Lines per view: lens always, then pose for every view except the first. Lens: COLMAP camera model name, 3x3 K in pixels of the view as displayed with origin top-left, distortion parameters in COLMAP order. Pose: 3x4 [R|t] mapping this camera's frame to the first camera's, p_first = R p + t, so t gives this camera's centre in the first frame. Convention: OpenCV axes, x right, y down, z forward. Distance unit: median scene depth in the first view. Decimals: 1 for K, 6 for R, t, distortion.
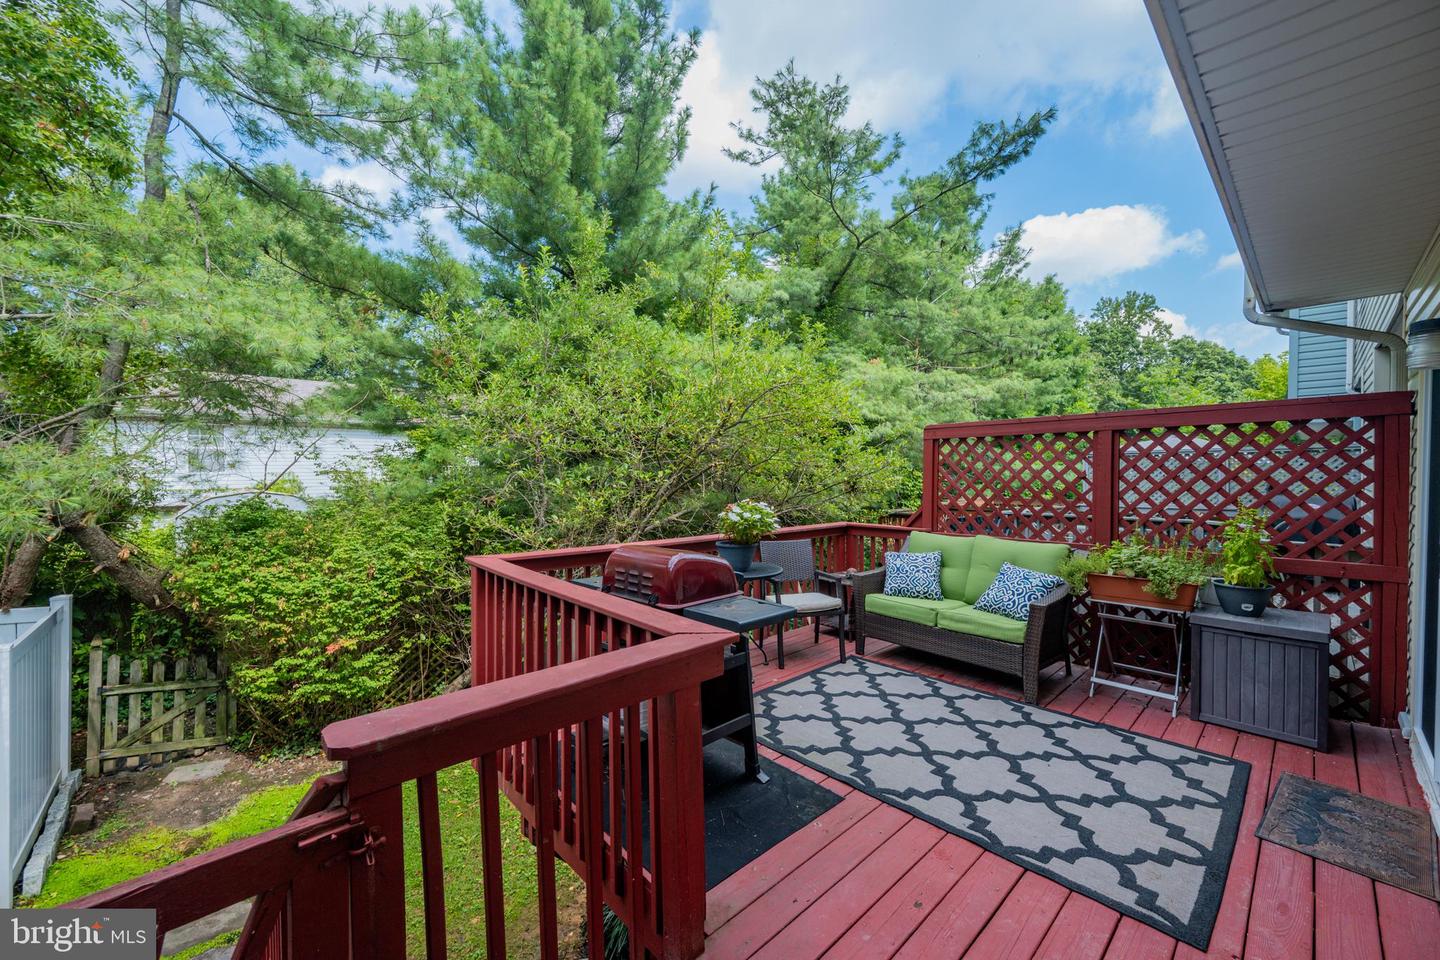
lens RADIAL K [[559.6, 0, 724.6], [0, 559.6, 482.1], [0, 0, 1]] dist [-0.001199, 0.001083]
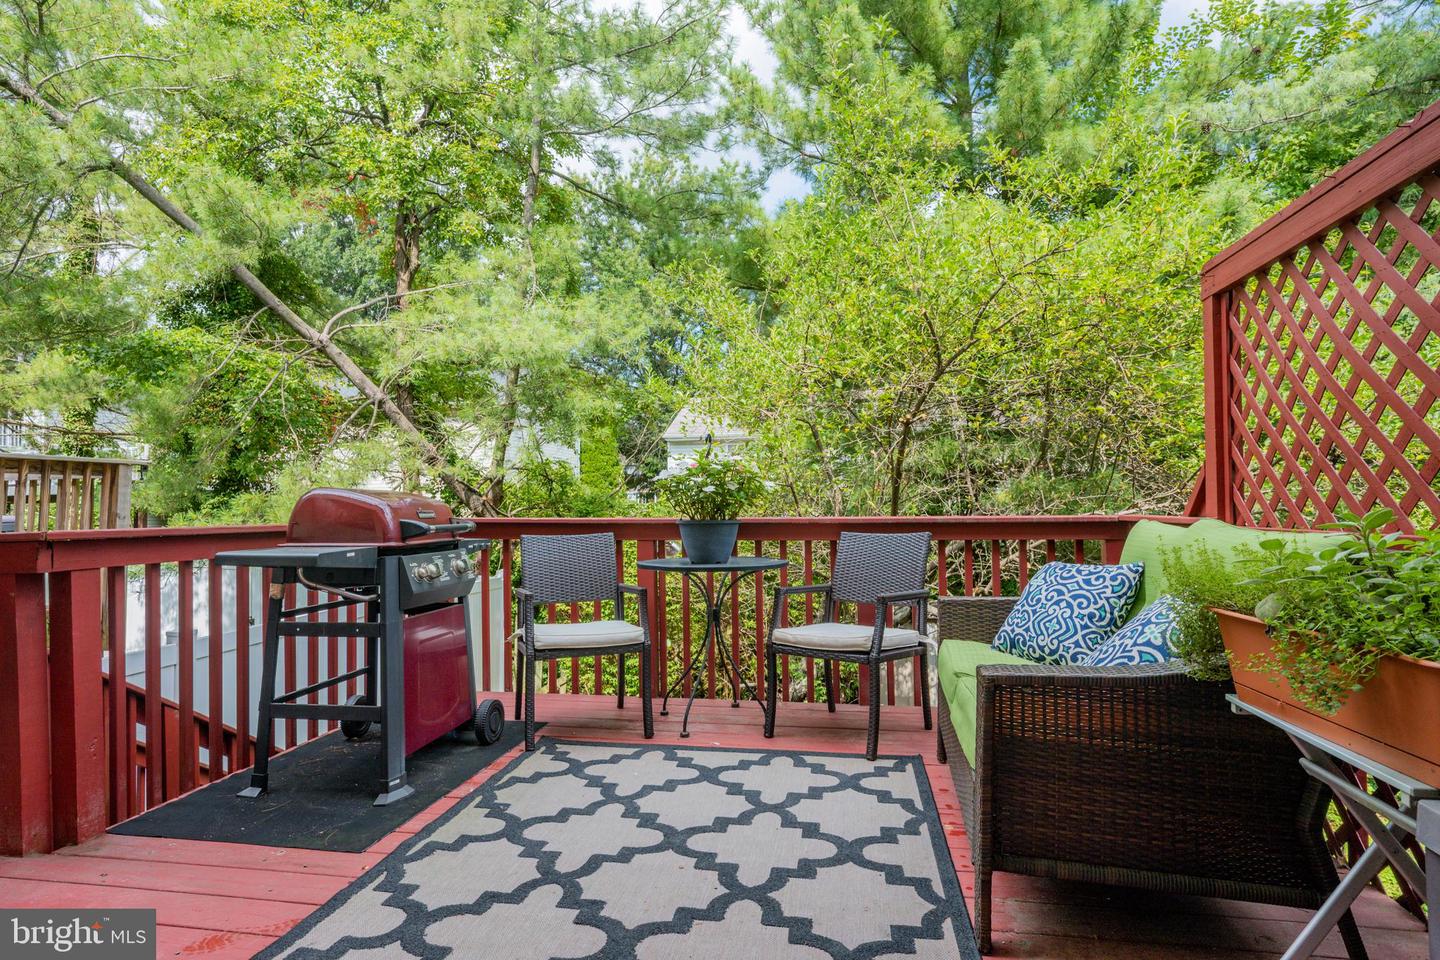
lens RADIAL K [[755.4, 0, 719.4], [0, 755.4, 494.0], [0, 0, 1]] dist [-0.002962, 0.000055]
pose [[0.598641, -0.021202, -0.800737, 0.738650], [-0.001864, 0.999610, -0.027861, 0.103873], [0.801015, 0.018171, 0.598368, 0.496866]]
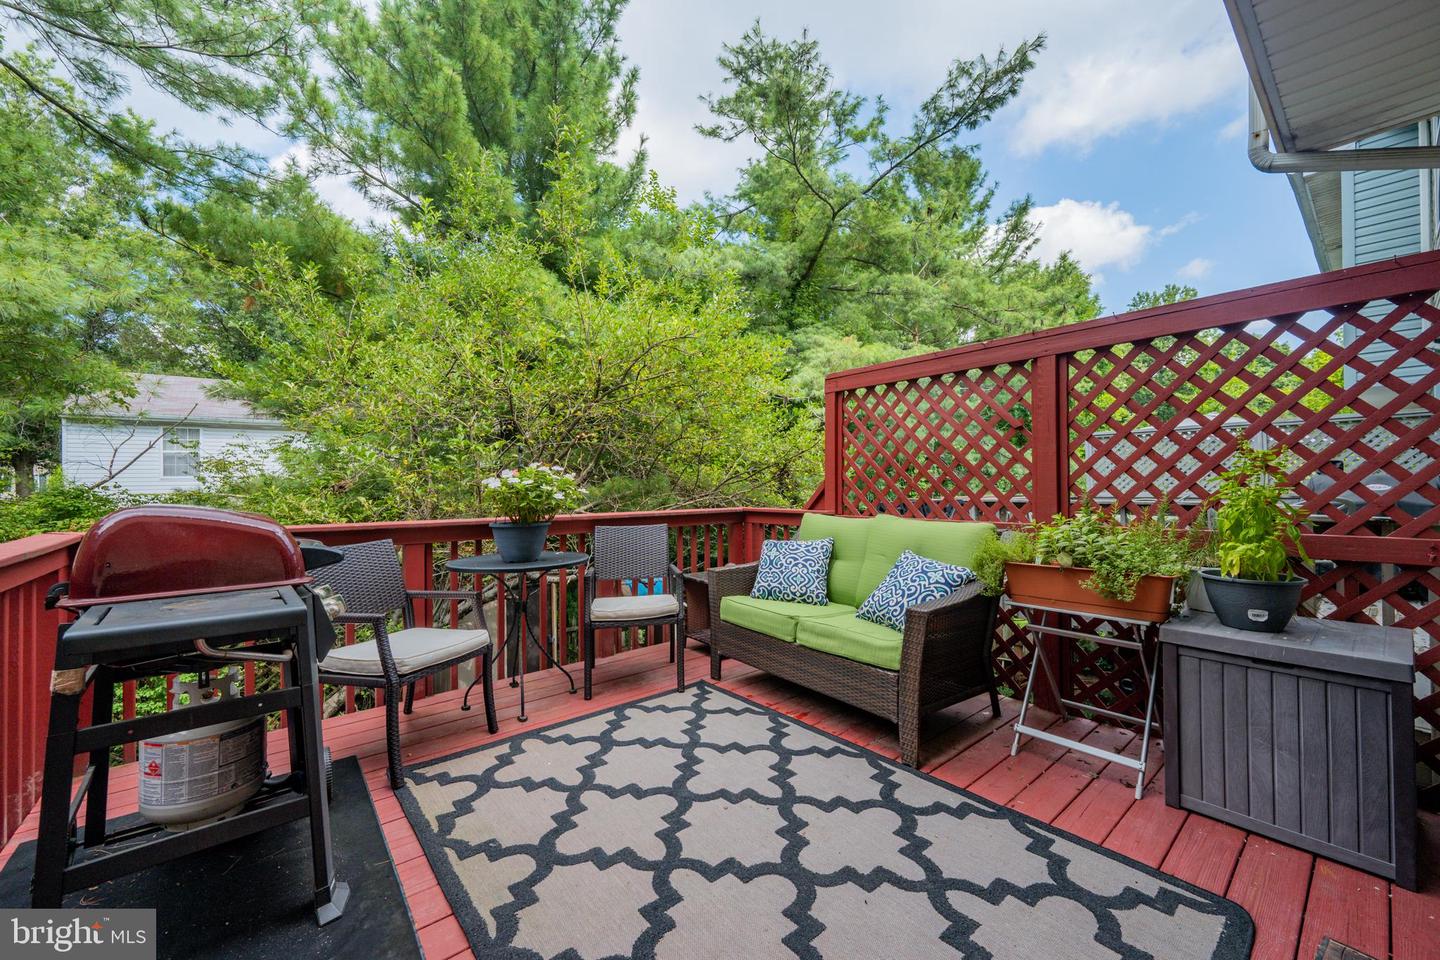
lens RADIAL K [[559.6, 0, 714.7], [0, 559.6, 479.0], [0, 0, 1]] dist [-0.001199, 0.001083]
pose [[0.997857, -0.008743, -0.064839, 0.324450], [0.007191, 0.999683, -0.024125, 0.072863], [0.065030, 0.023607, 0.997604, 0.300396]]
